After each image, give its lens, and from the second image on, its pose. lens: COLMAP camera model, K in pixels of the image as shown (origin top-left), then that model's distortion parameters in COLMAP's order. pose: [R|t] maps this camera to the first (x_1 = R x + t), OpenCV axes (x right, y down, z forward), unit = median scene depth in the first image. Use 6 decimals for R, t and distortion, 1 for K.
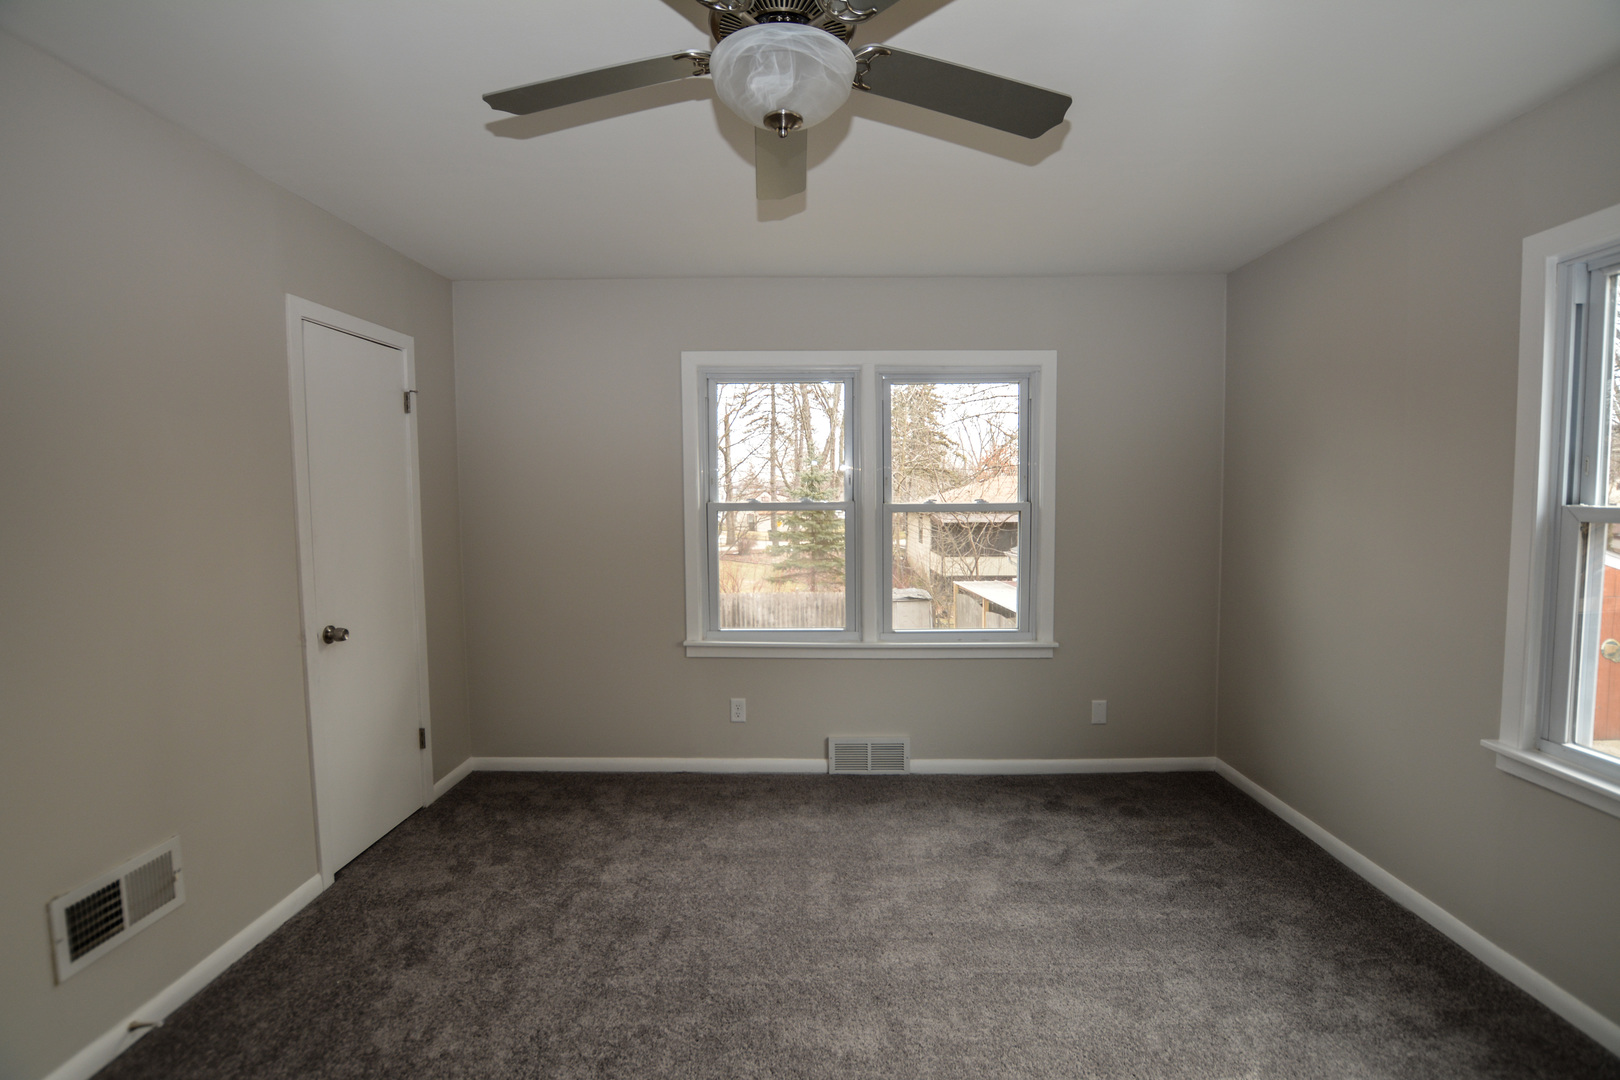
lens RADIAL K [[715.6, 0, 809.8], [0, 715.6, 539.3], [0, 0, 1]] dist [-0.031826, 0.003243]
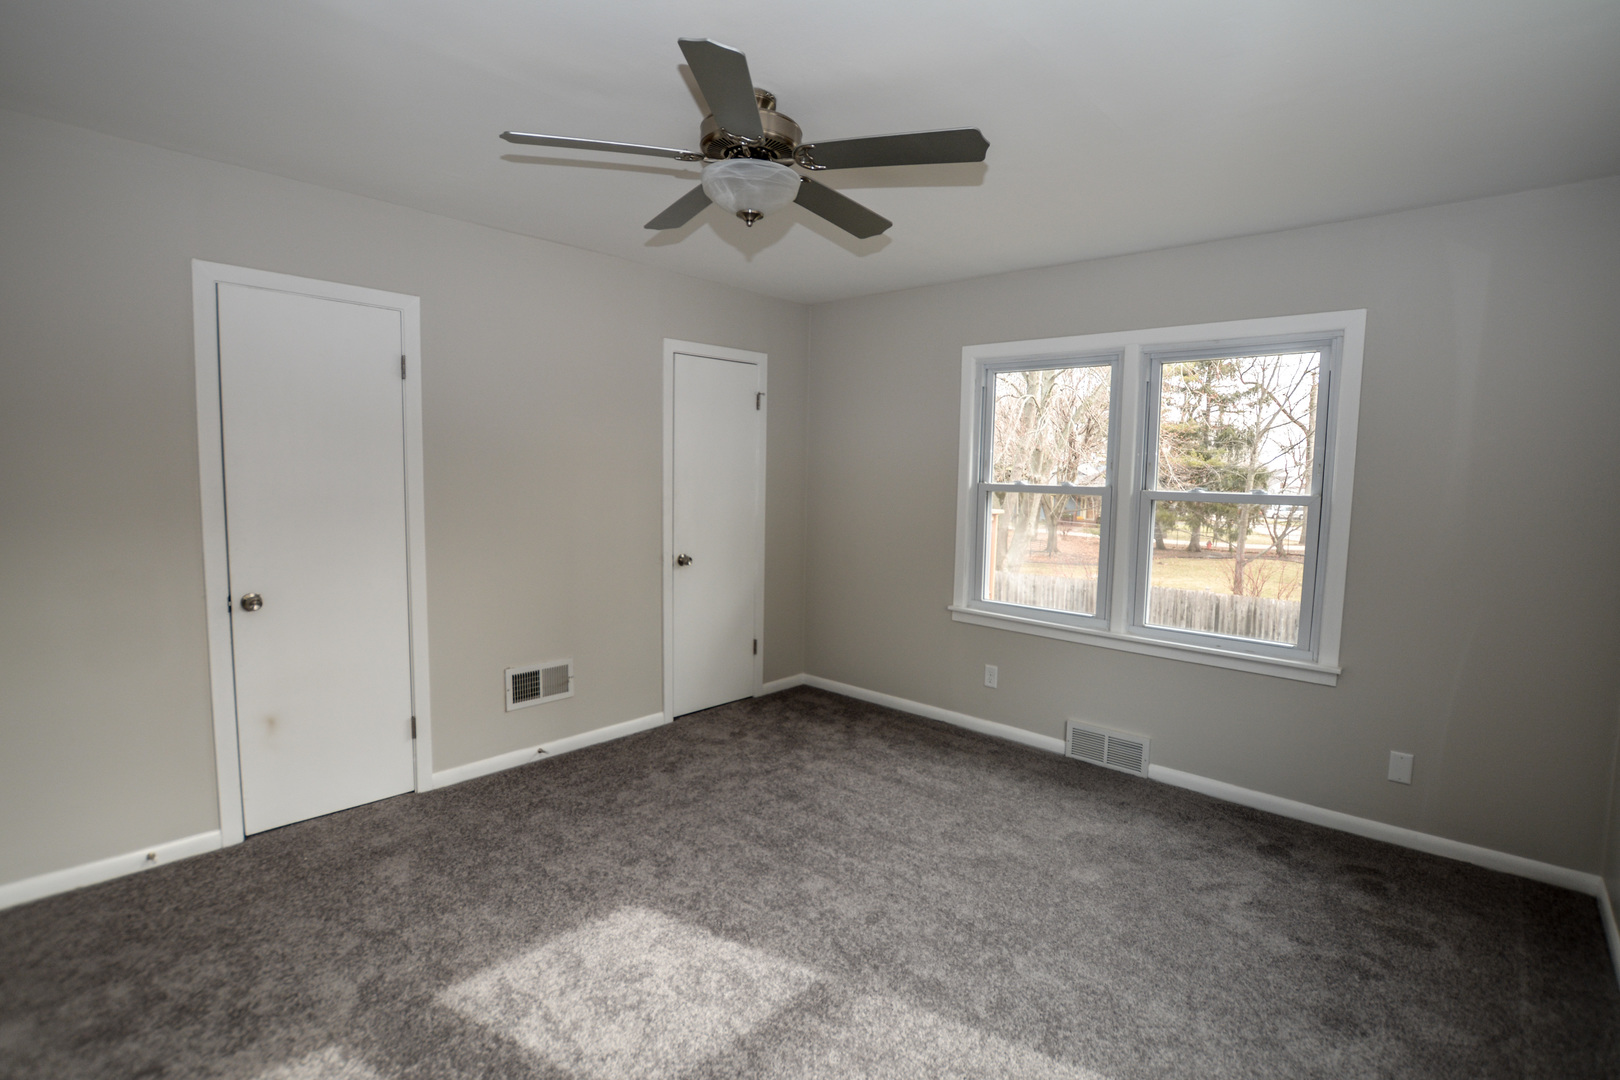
lens RADIAL K [[715.6, 0, 797.8], [0, 715.6, 534.6], [0, 0, 1]] dist [-0.031826, 0.003243]
pose [[0.764634, 0.077538, -0.639783, 0.415768], [-0.065886, 0.996939, 0.042079, -0.000798], [0.641088, 0.009977, 0.767403, -0.019182]]
